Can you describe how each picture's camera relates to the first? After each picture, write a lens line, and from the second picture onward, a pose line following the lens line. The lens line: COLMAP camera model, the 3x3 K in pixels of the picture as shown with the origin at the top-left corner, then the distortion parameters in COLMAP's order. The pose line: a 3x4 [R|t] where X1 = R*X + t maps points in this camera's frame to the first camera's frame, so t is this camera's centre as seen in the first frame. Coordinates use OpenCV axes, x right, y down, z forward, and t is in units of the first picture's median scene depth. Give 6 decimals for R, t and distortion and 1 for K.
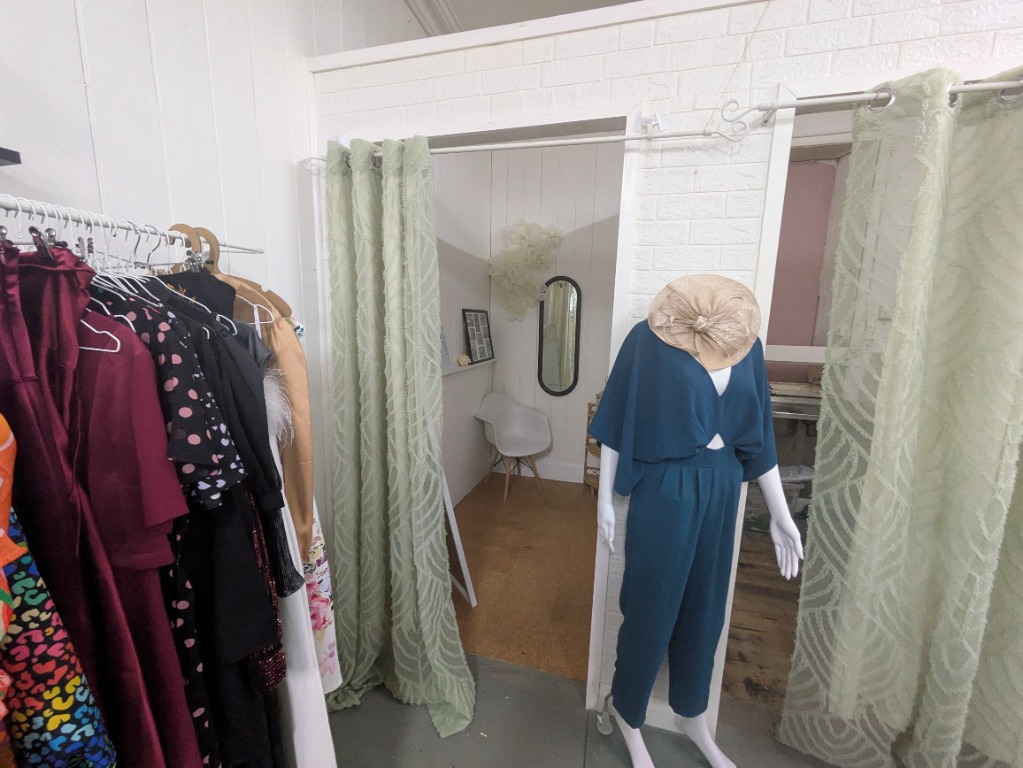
lens RADIAL K [[408.1, 0, 512.2], [0, 408.1, 382.5], [0, 0, 1]] dist [0.001237, 0.000010]
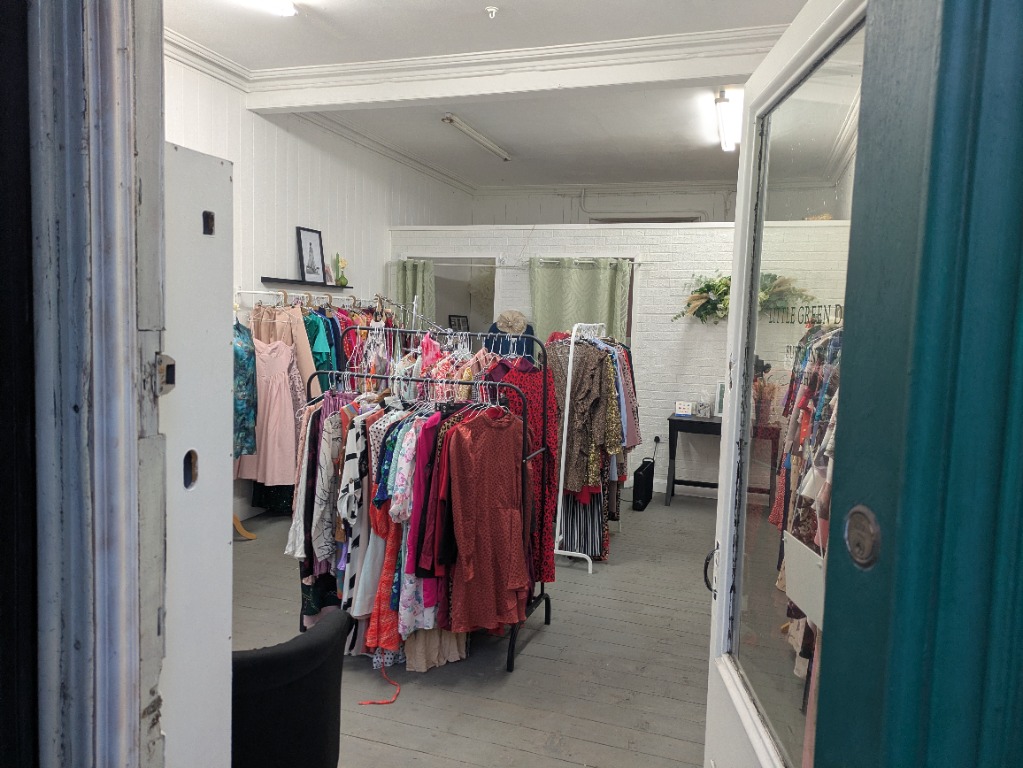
lens RADIAL K [[739.4, 0, 511.1], [0, 739.4, 384.5], [0, 0, 1]] dist [0.000086, -0.000003]
pose [[0.997775, 0.018878, -0.063950, 0.269336], [-0.023757, 0.996793, -0.076410, 0.260881], [0.062302, 0.077759, 0.995024, -1.582317]]
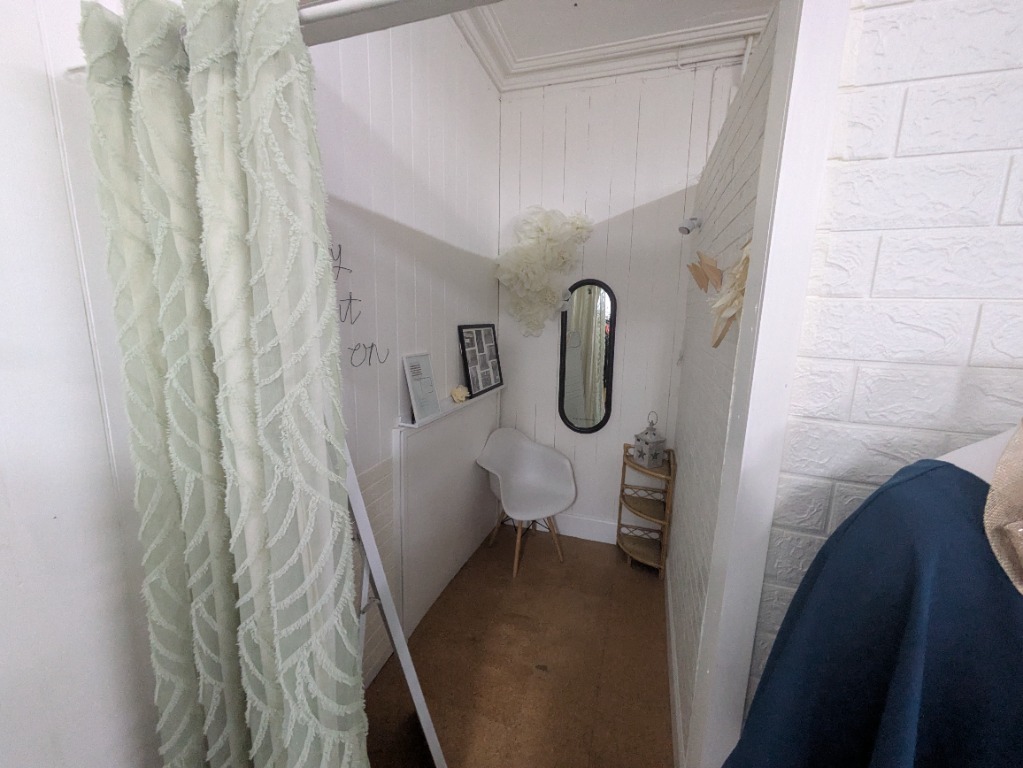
lens RADIAL K [[408.1, 0, 509.7], [0, 408.1, 384.2], [0, 0, 1]] dist [0.001237, 0.000010]
pose [[0.998341, 0.005998, -0.057263, 0.014931], [-0.005253, 0.999900, 0.013144, -0.073579], [0.057336, -0.012821, 0.998273, 0.225749]]
